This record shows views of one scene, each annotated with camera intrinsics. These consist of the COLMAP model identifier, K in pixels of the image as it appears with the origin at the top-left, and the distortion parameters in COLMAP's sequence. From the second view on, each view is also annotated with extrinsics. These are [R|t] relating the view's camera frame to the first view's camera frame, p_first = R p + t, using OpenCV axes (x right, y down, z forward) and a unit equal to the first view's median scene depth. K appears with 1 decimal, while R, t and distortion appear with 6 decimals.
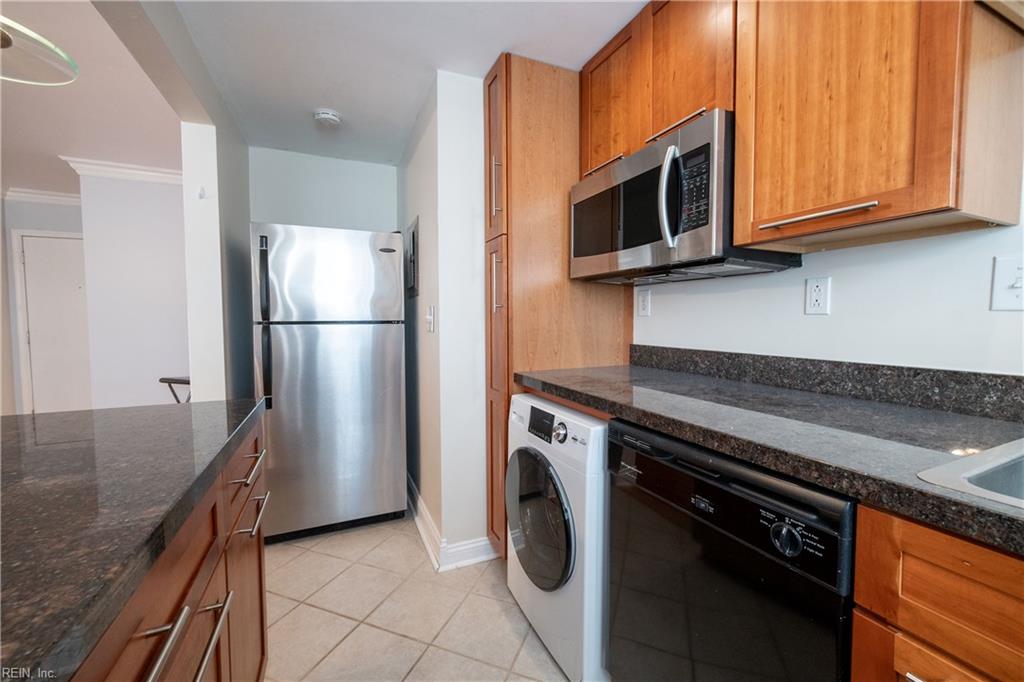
lens RADIAL K [[417.8, 0, 531.5], [0, 417.8, 334.7], [0, 0, 1]] dist [-0.009006, 0.003439]
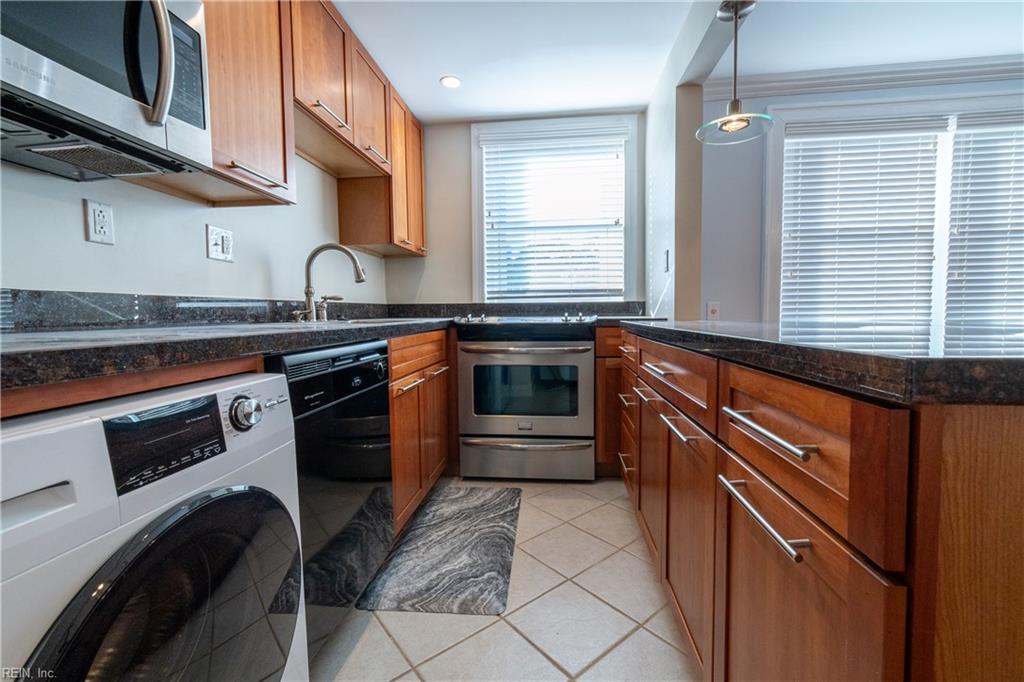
lens RADIAL K [[417.8, 0, 516.1], [0, 417.8, 341.5], [0, 0, 1]] dist [-0.009006, 0.003439]
pose [[-0.860393, -0.024627, 0.509036, -0.389272], [0.032267, 0.994195, 0.102638, 0.070838], [-0.508609, 0.104734, -0.854604, 0.958856]]
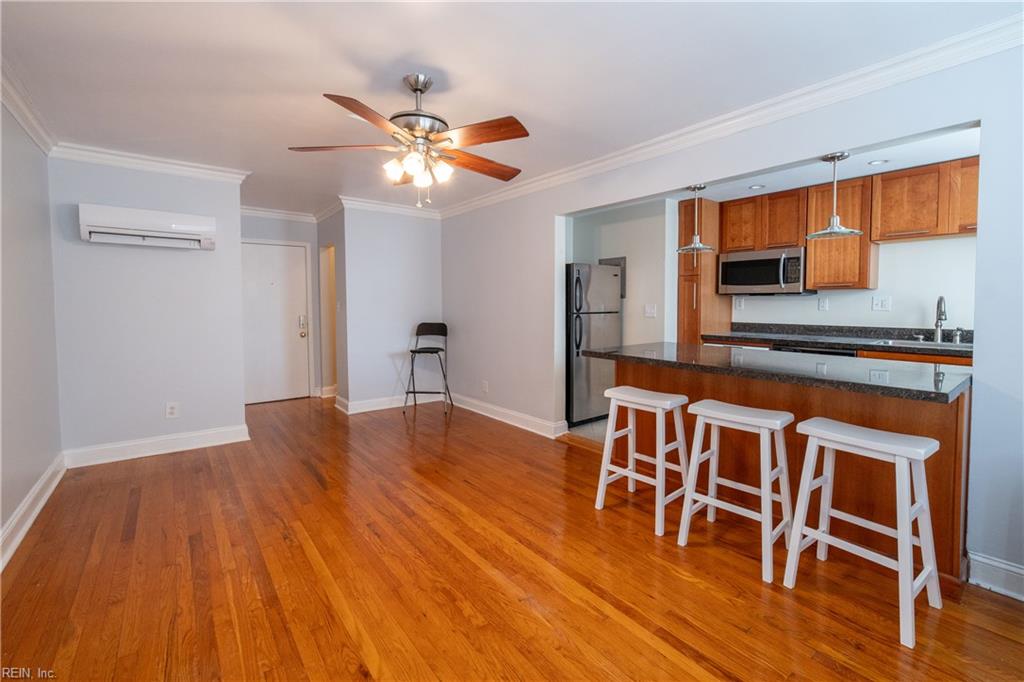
lens RADIAL K [[444.8, 0, 523.7], [0, 444.8, 324.2], [0, 0, 1]] dist [-0.002523, 0.000589]
pose [[0.962907, -0.013461, 0.269496, -1.589090], [0.010524, 0.999868, 0.012341, -0.004481], [-0.269627, -0.009047, 0.962922, -1.072794]]
